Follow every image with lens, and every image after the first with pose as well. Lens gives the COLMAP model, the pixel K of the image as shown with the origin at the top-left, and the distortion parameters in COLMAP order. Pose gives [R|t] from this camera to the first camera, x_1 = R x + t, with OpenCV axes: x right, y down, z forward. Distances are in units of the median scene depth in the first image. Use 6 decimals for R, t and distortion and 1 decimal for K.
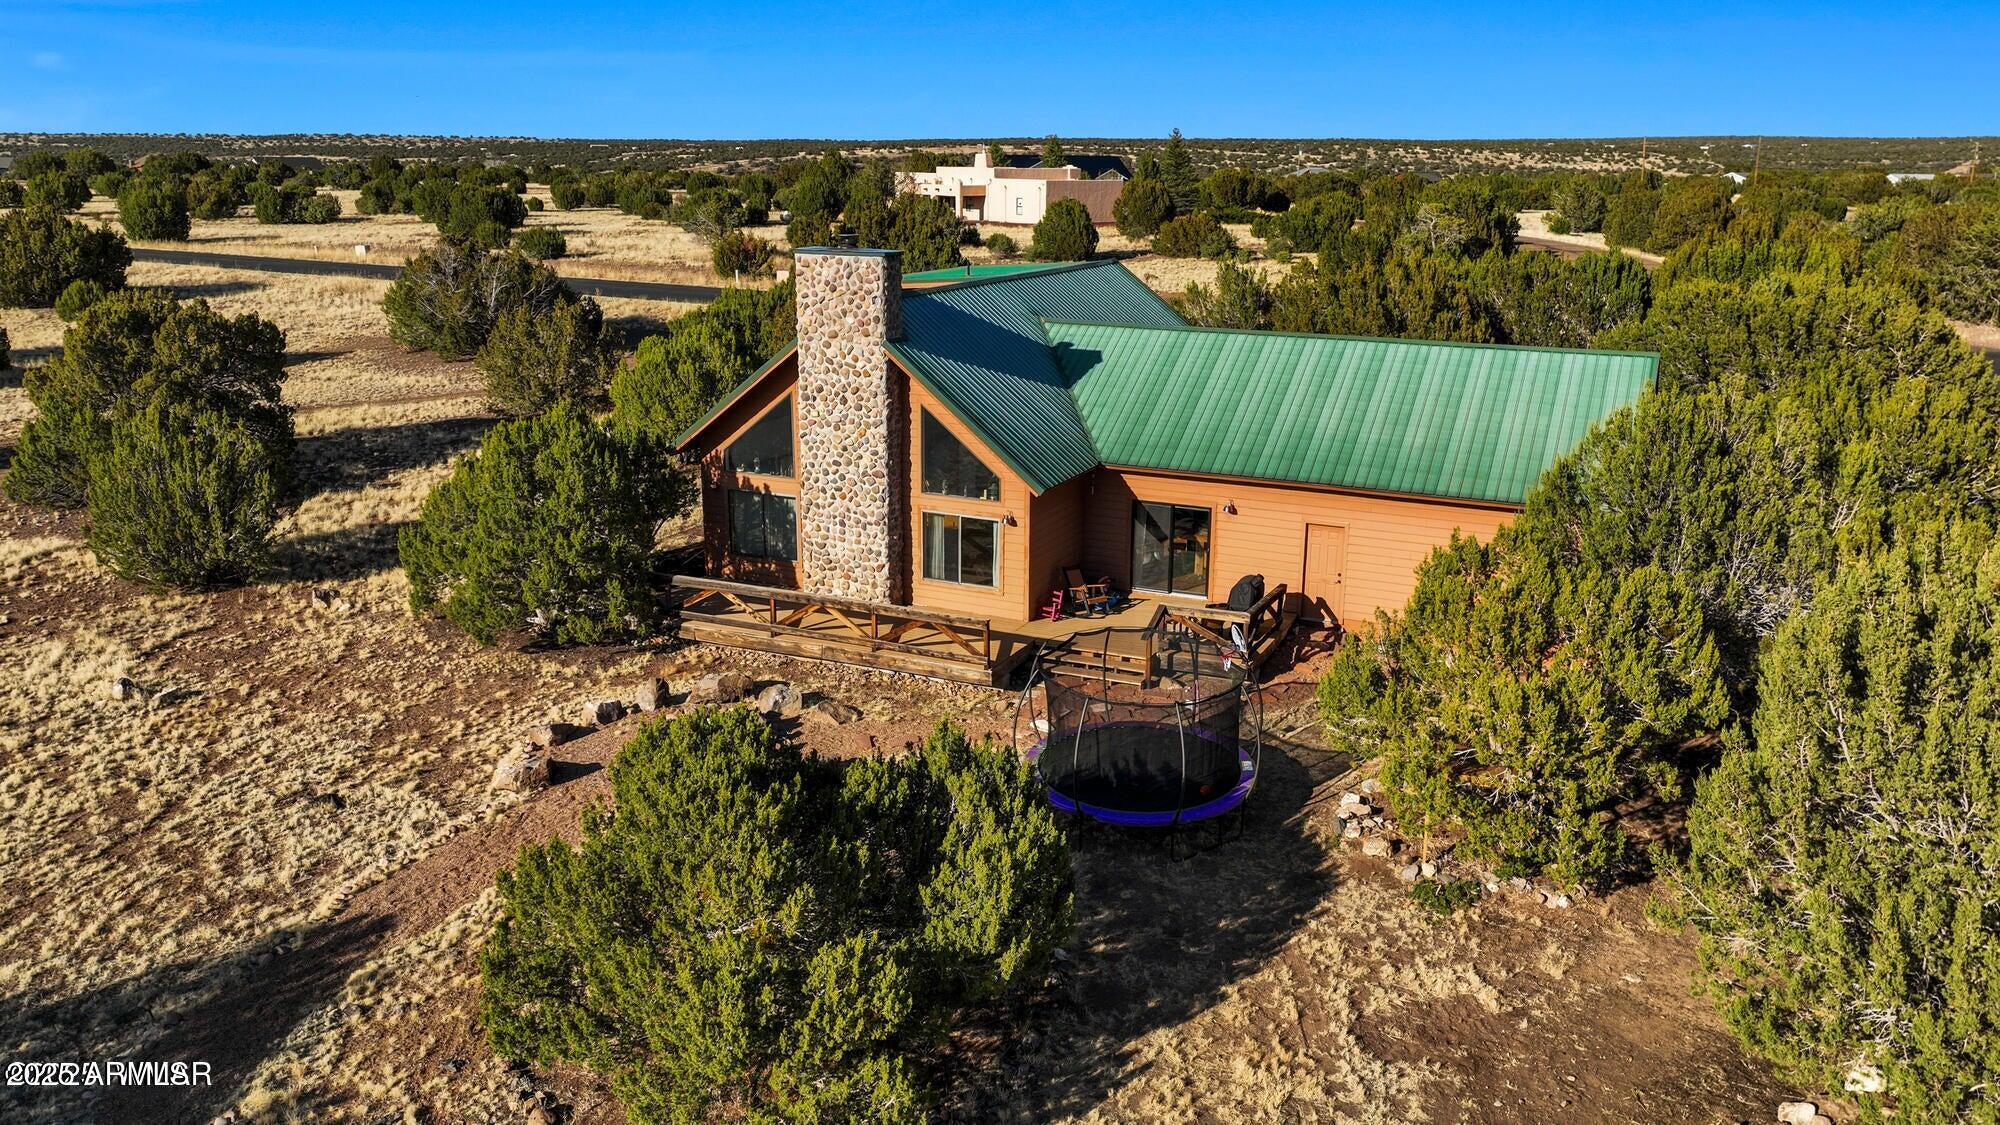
lens RADIAL K [[1454.7, 0, 992.7], [0, 1454.7, 625.9], [0, 0, 1]] dist [0.008975, 0.001854]
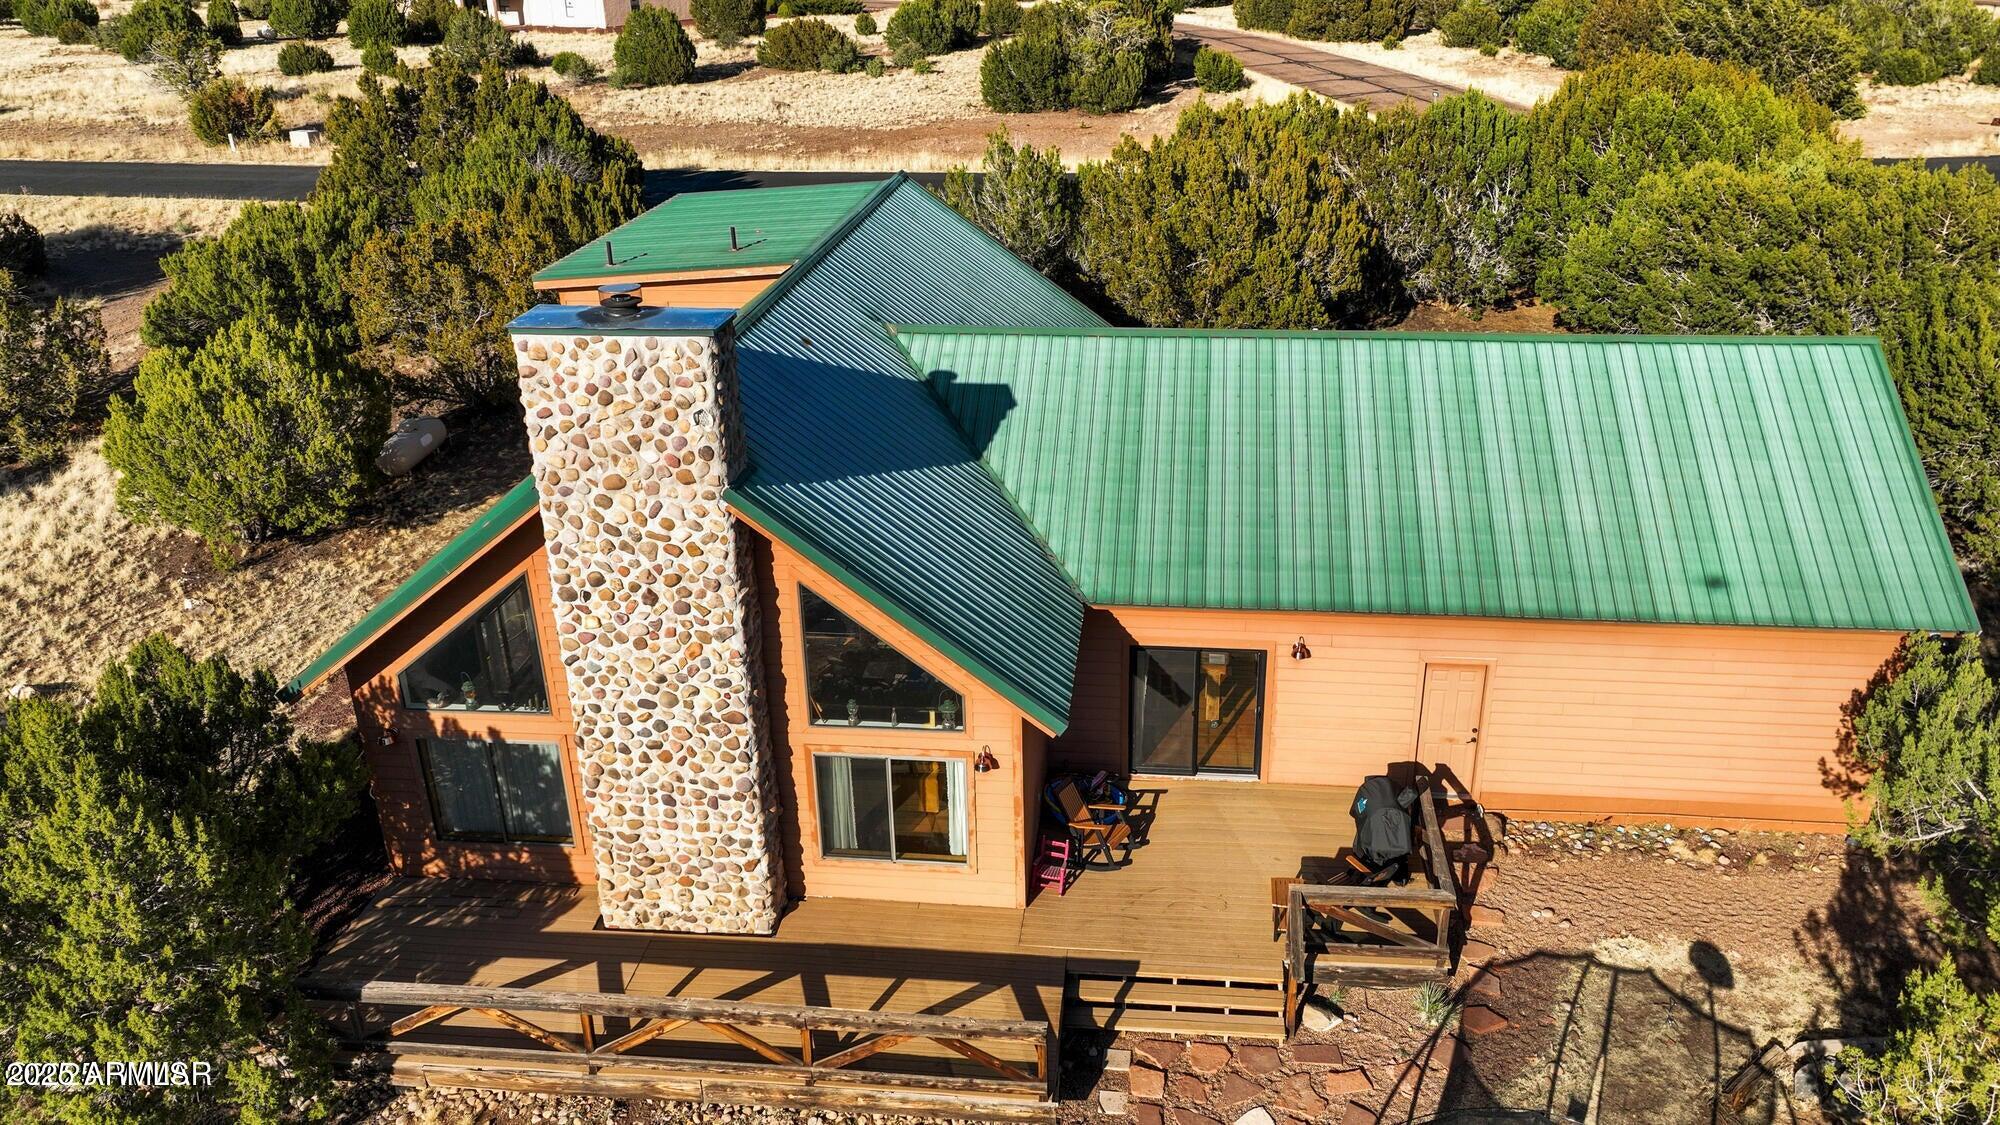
lens RADIAL K [[1455.8, 0, 1012.2], [0, 1455.8, 574.7], [0, 0, 1]] dist [0.003264, 0.003954]
pose [[0.946974, -0.158835, 0.279307, -0.122710], [0.125903, 0.983188, 0.132246, -0.213534], [-0.295617, -0.090067, 0.951051, 0.457572]]
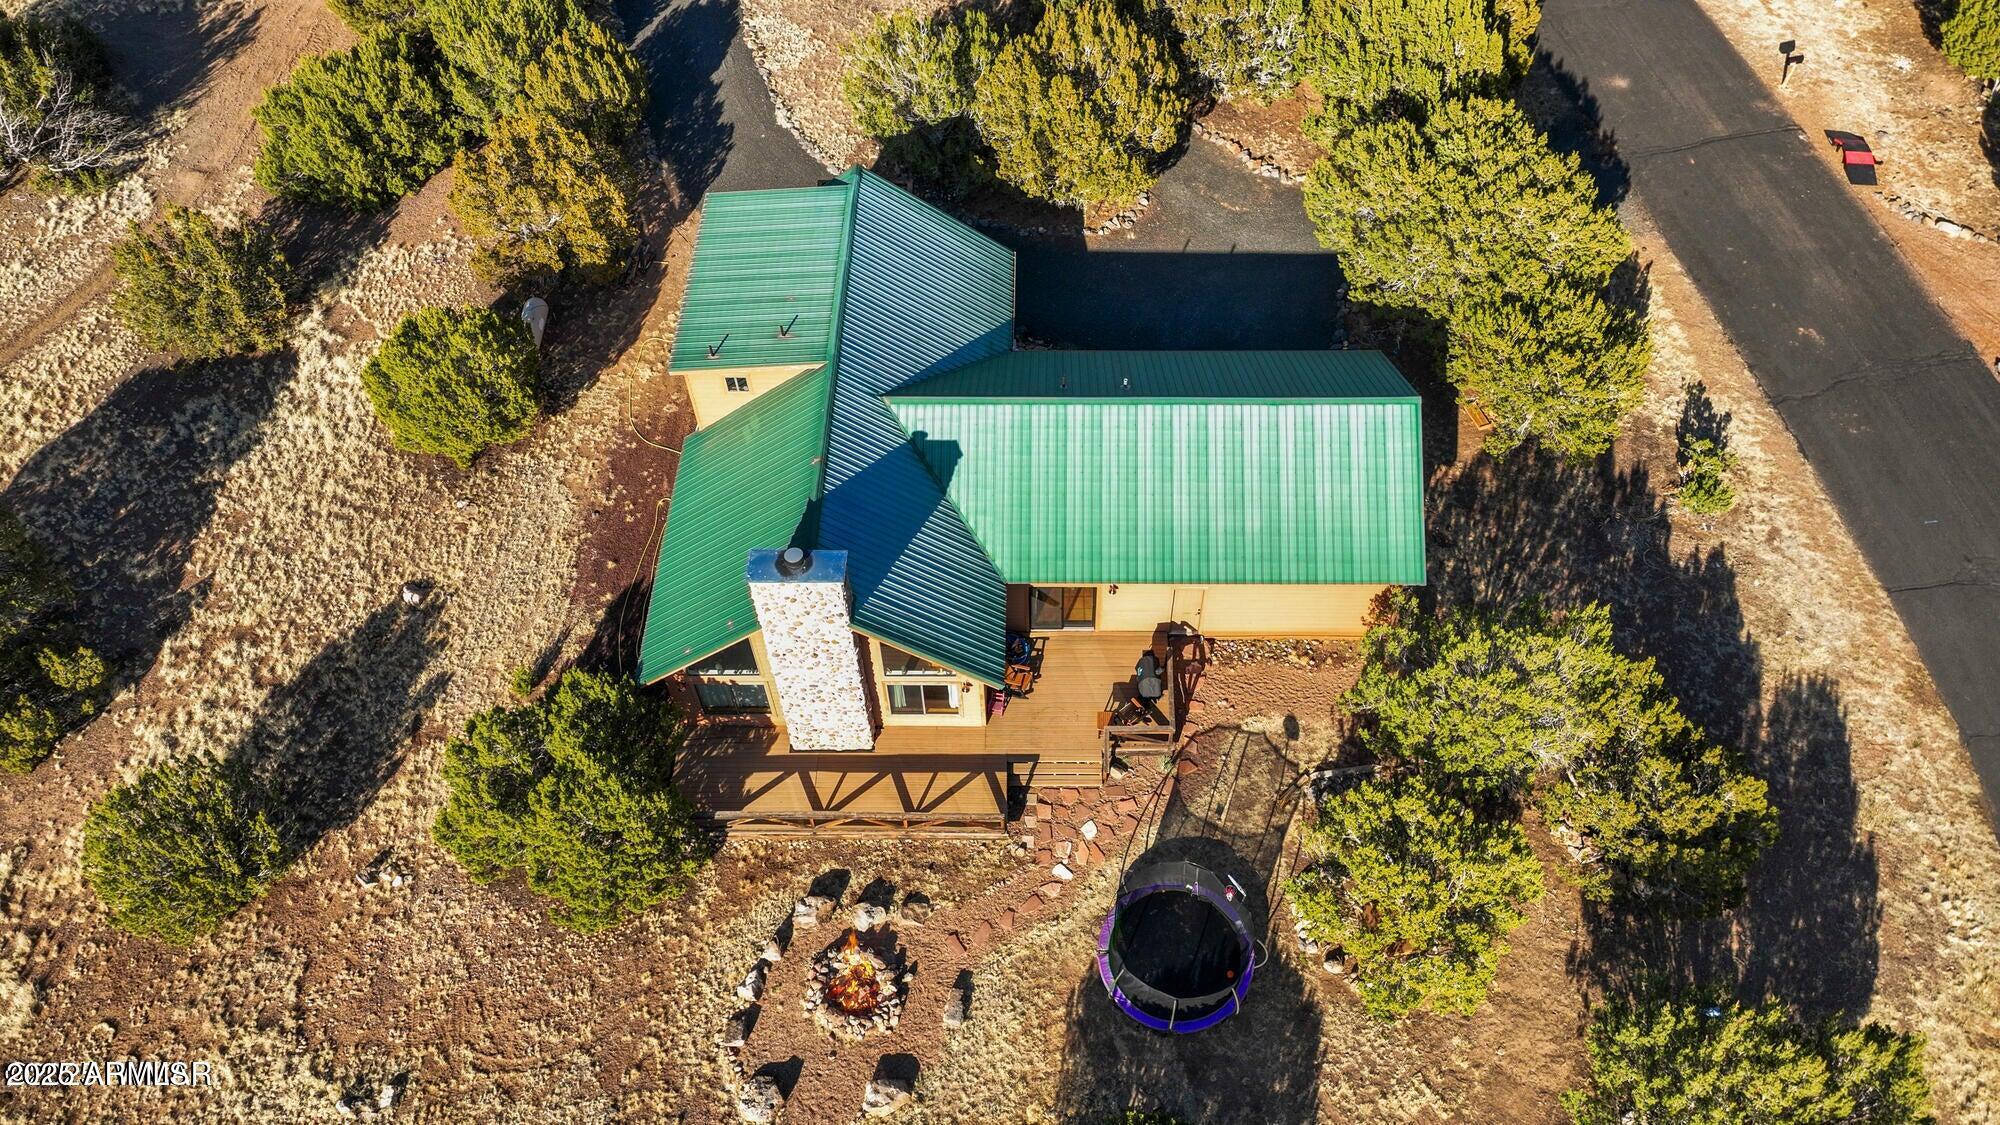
lens RADIAL K [[1426.8, 0, 1000.0], [0, 1426.8, 562.5], [0, 0, 1]] dist [0.001969, -0.001914]
pose [[0.913277, -0.343774, 0.218507, -0.188339], [0.156138, 0.790892, 0.591702, -0.855473], [-0.376227, -0.506271, 0.775979, 0.098237]]
